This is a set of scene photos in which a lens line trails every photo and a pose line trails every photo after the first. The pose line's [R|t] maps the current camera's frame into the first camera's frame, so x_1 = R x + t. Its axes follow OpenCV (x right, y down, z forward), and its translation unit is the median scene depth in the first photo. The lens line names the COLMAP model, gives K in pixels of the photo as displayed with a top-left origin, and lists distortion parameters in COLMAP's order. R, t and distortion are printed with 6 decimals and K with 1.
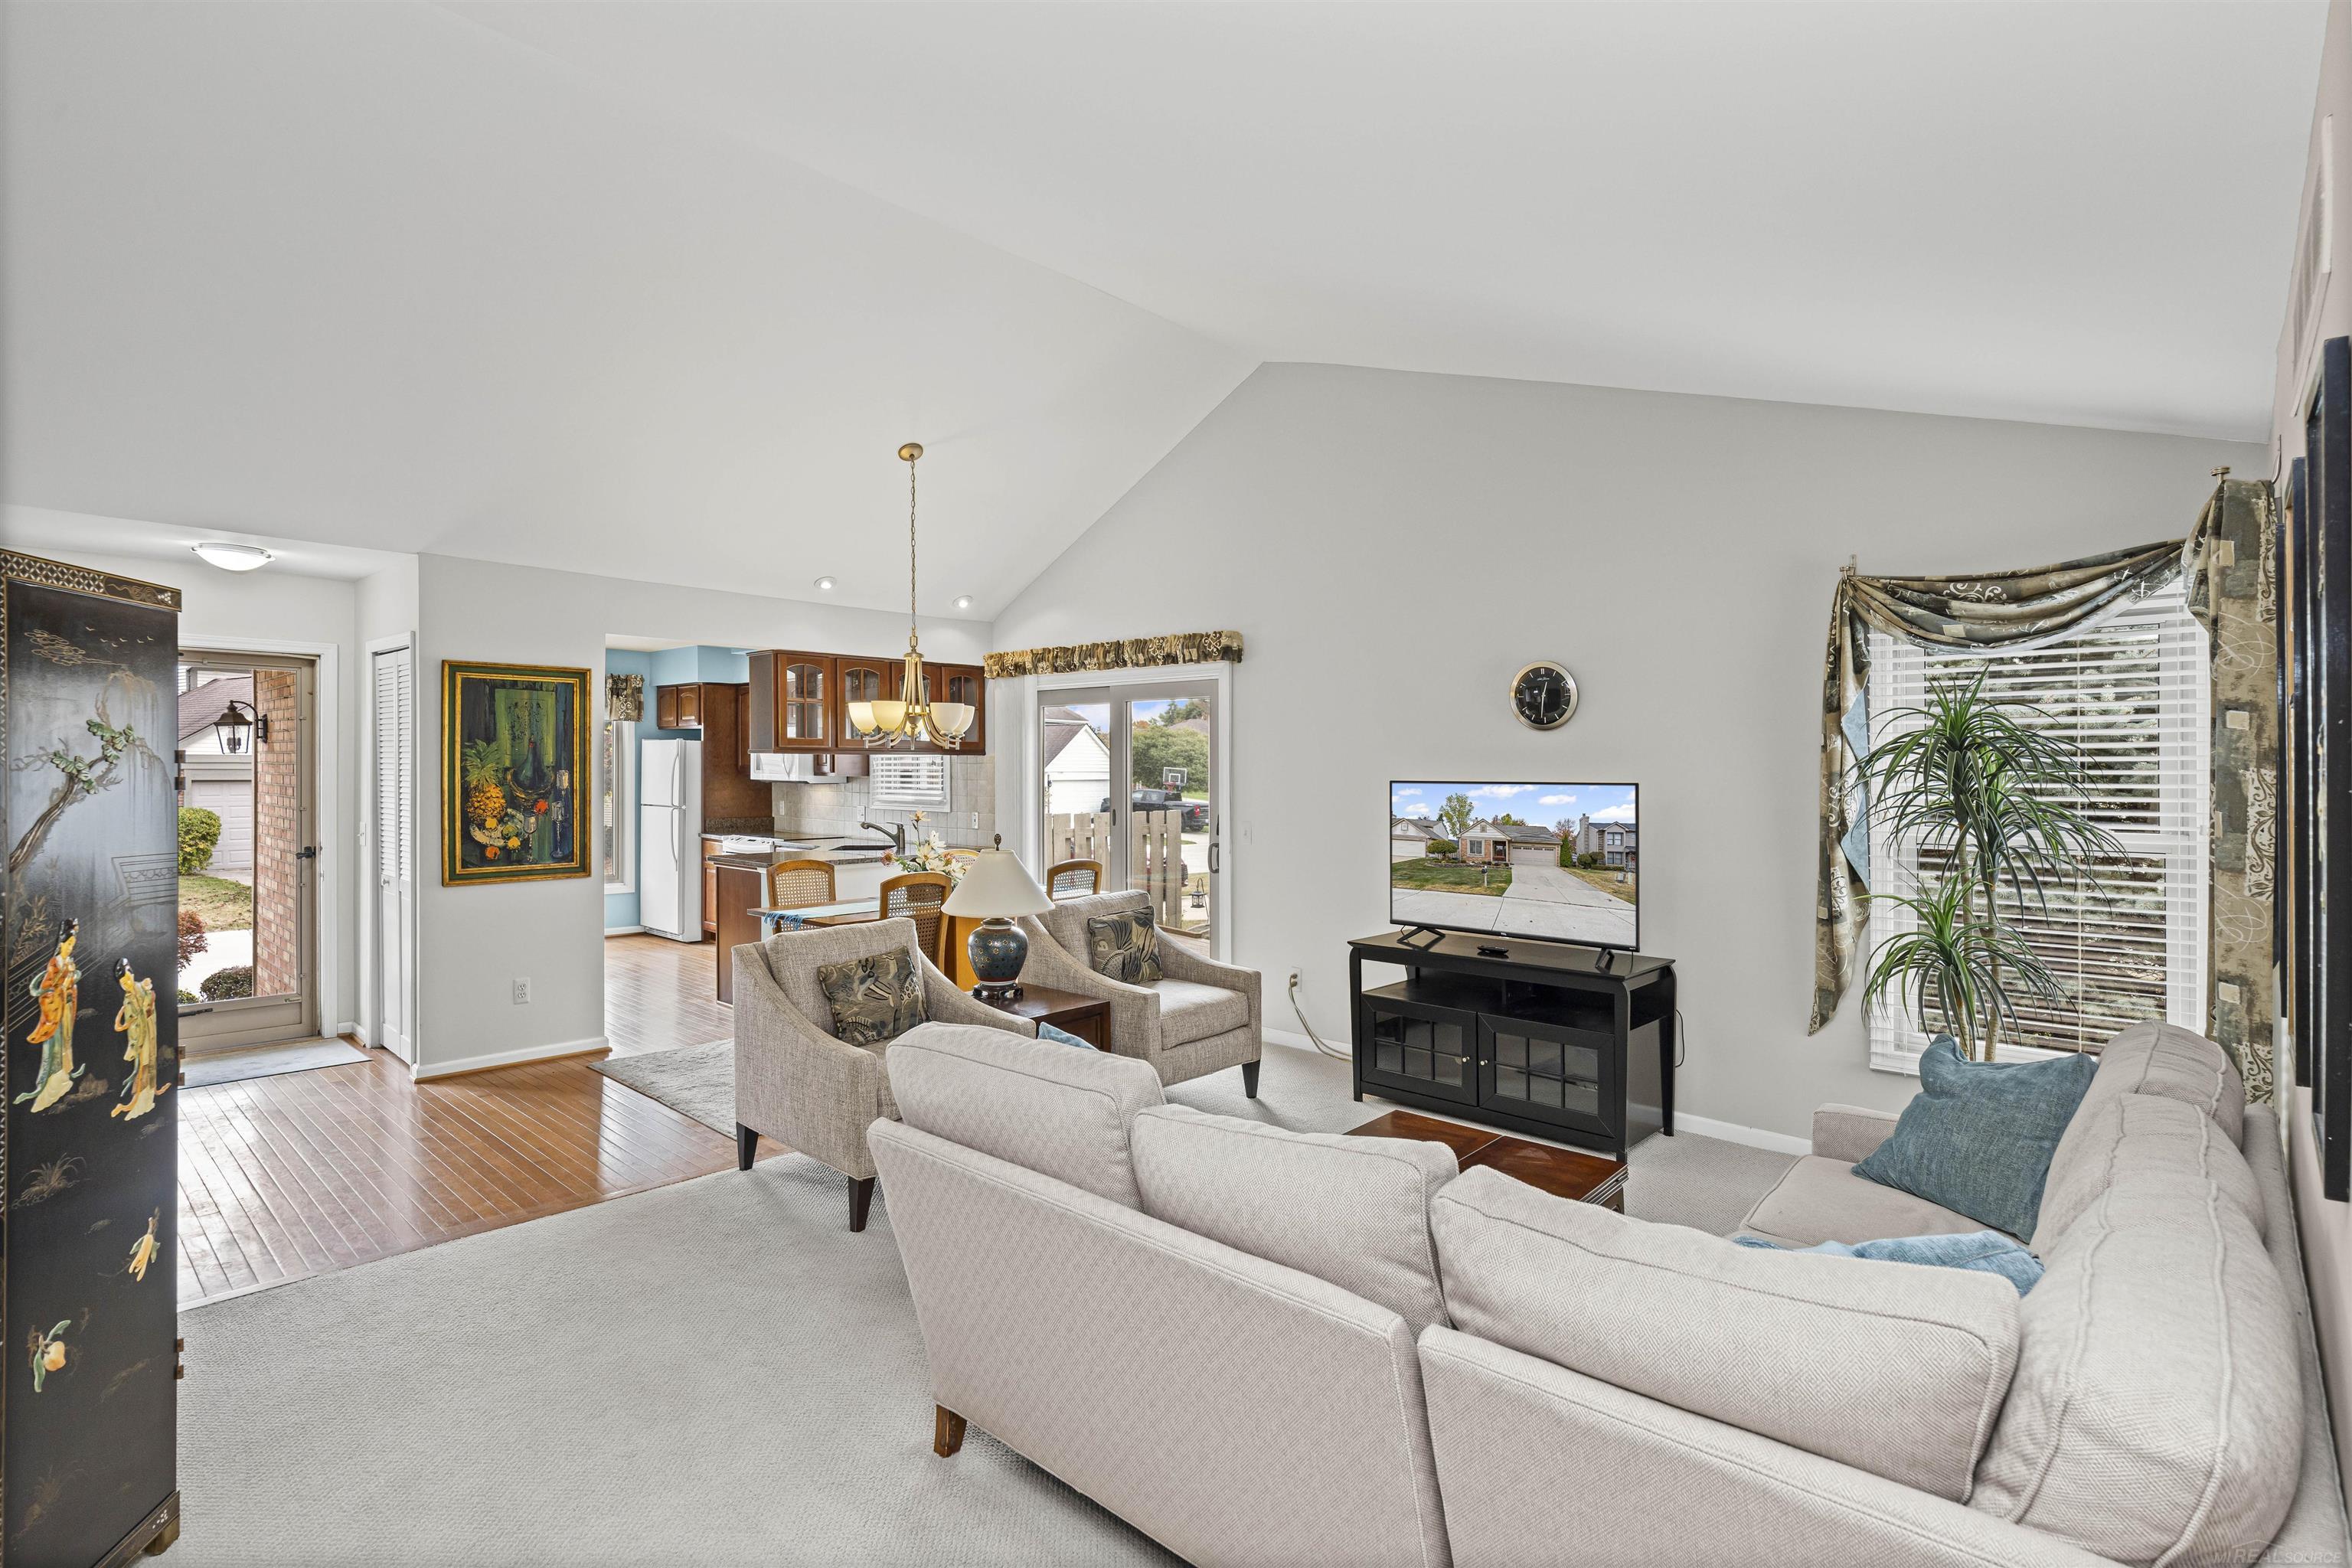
lens RADIAL K [[1092.1, 0, 1179.2], [0, 1092.1, 789.7], [0, 0, 1]] dist [-0.001418, 0.000007]
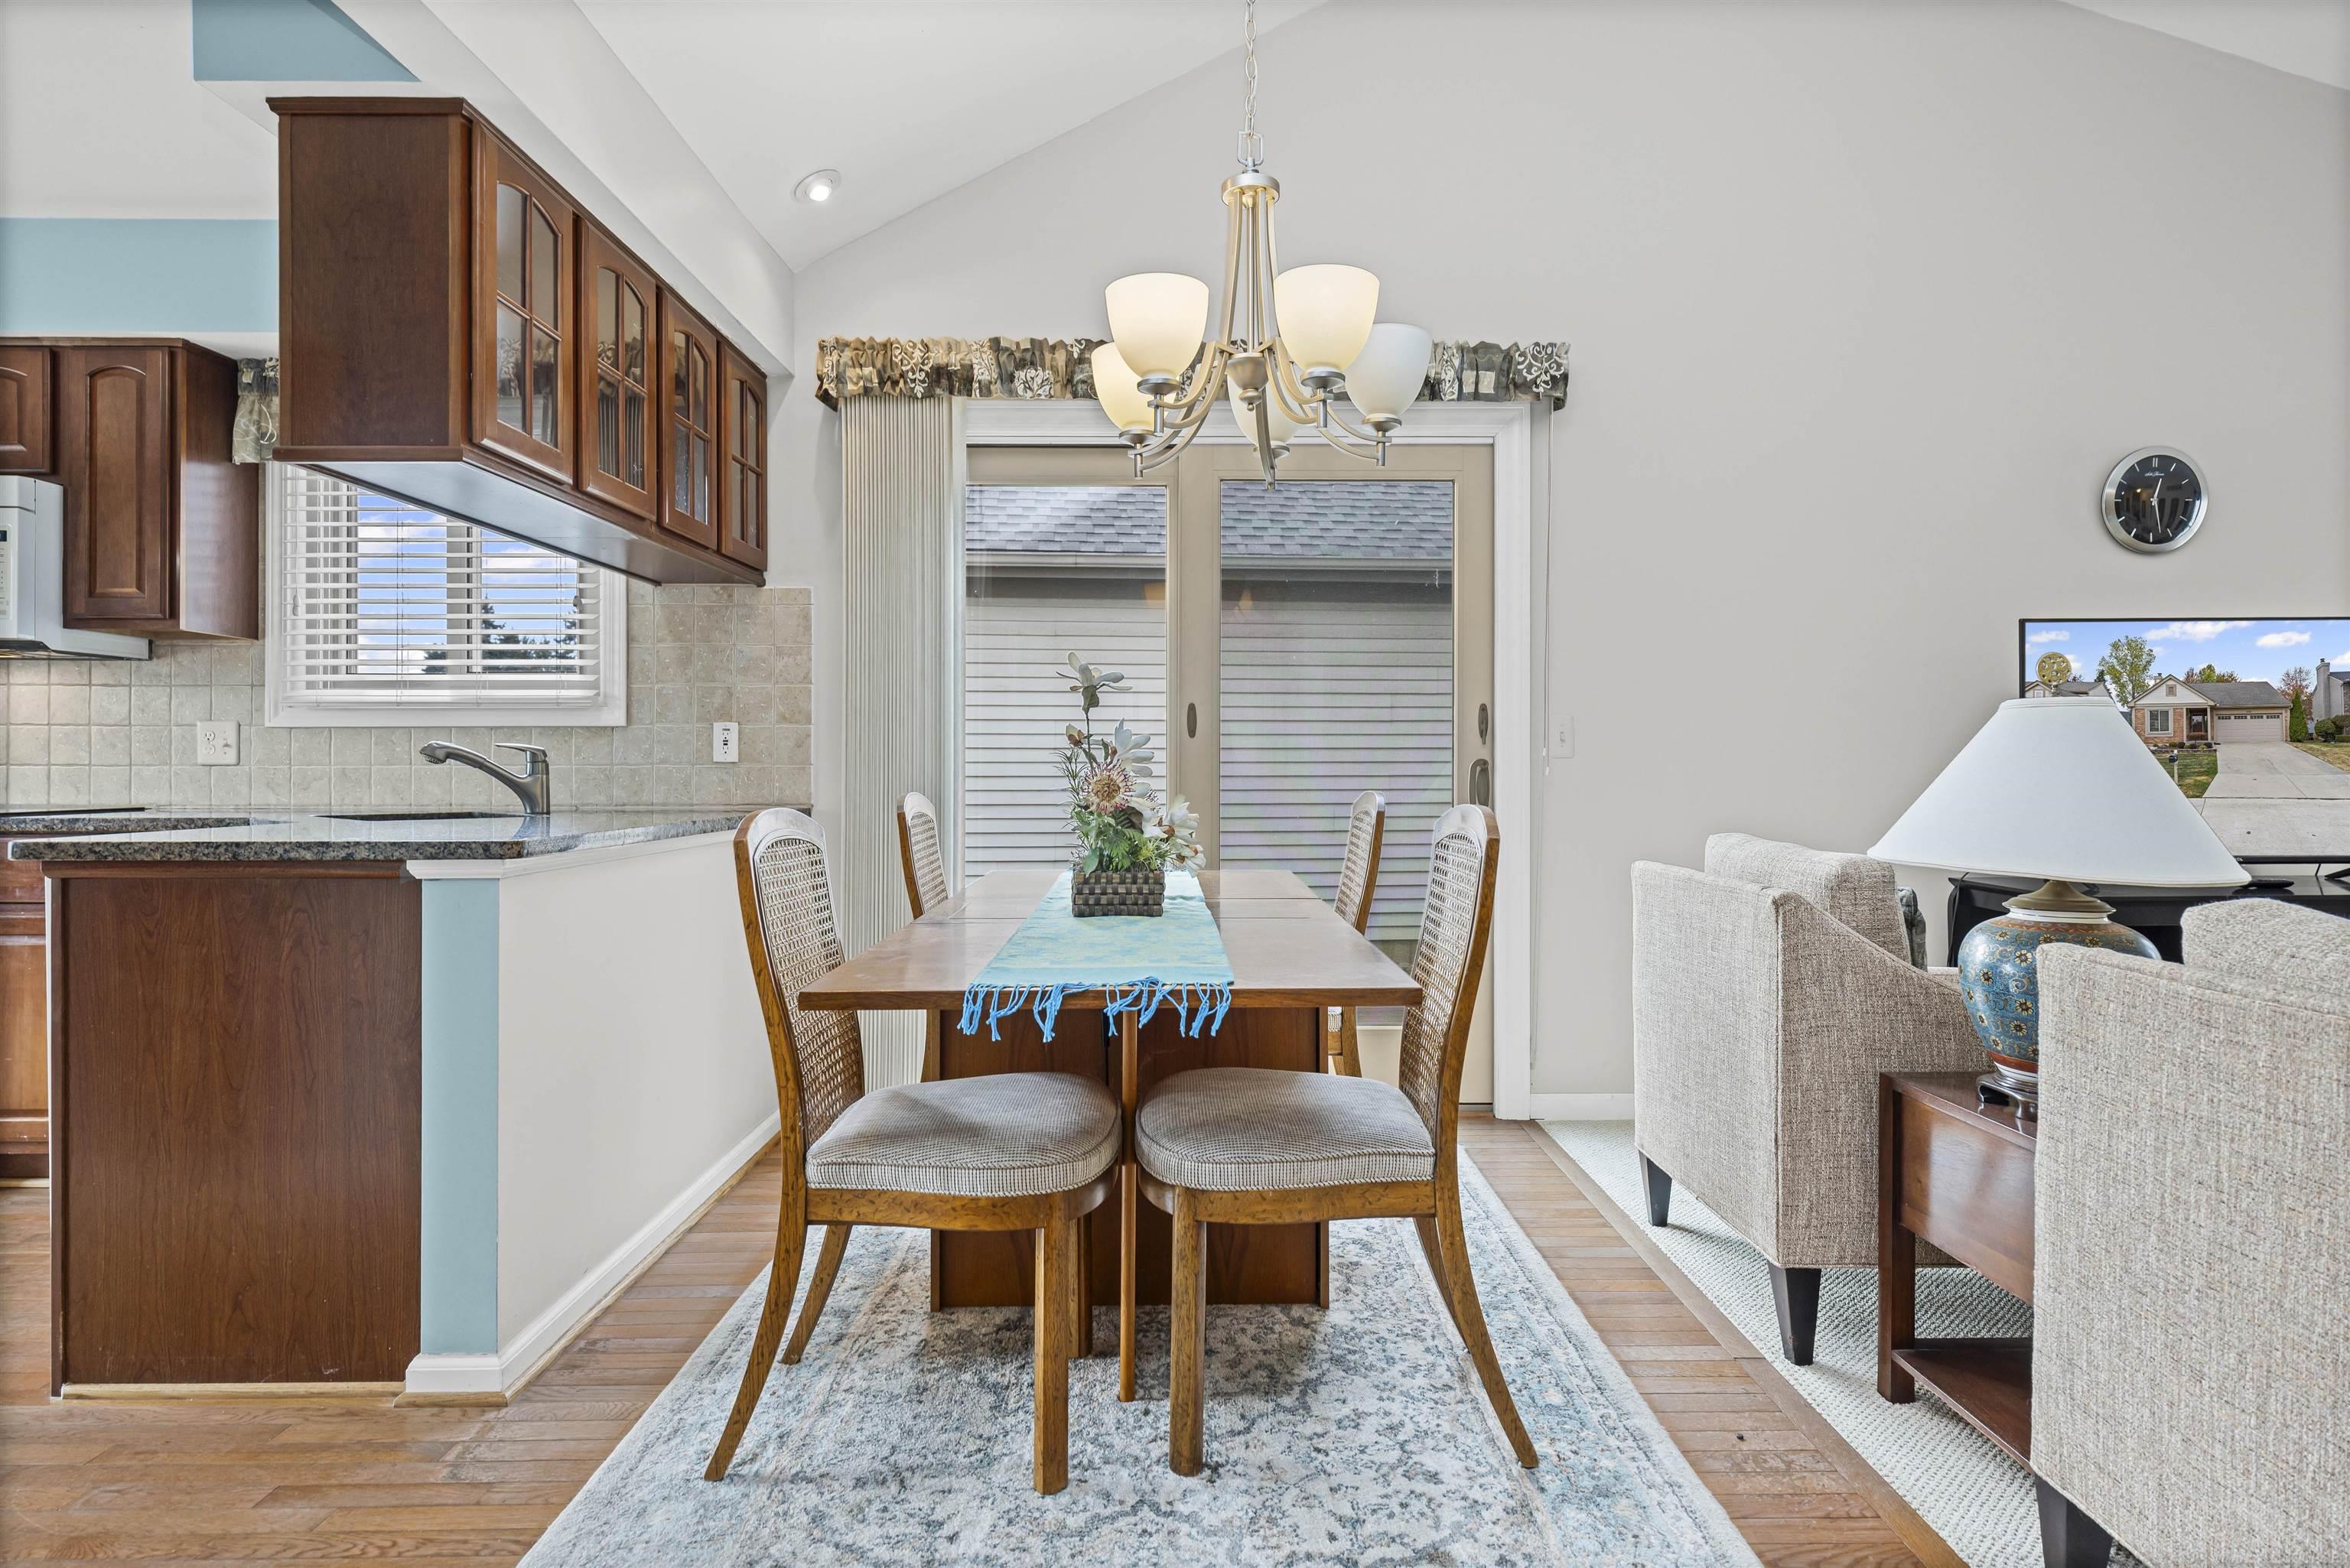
lens RADIAL K [[1266.5, 0, 1202.0], [0, 1266.5, 765.3], [0, 0, 1]] dist [-0.000915, 0.000448]
pose [[0.729201, -0.006494, 0.684269, -0.446586], [0.019609, 0.999743, -0.011409, 0.053683], [-0.684019, 0.021737, 0.729140, 0.605195]]
